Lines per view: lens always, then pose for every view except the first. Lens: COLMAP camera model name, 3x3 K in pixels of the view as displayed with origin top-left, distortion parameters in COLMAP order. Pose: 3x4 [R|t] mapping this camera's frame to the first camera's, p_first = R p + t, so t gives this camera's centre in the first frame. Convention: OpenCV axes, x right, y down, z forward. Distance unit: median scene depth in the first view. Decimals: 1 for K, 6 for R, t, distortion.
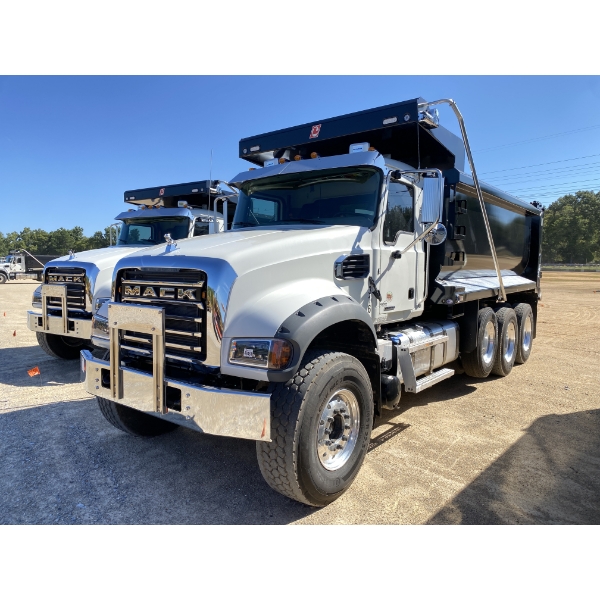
lens RADIAL K [[454.9, 0, 289.7], [0, 454.9, 296.5], [0, 0, 1]] dist [0.004813, -0.002571]
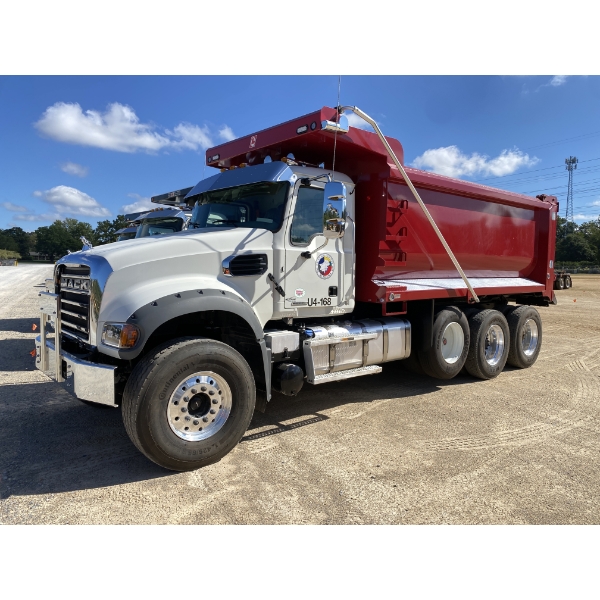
lens RADIAL K [[454.9, 0, 289.7], [0, 454.9, 296.5], [0, 0, 1]] dist [0.004813, -0.002571]
pose [[0.982506, 0.024173, -0.184658, 0.396912], [-0.023882, 0.999708, 0.003802, 0.004559], [0.184696, 0.000675, 0.982795, -0.068350]]
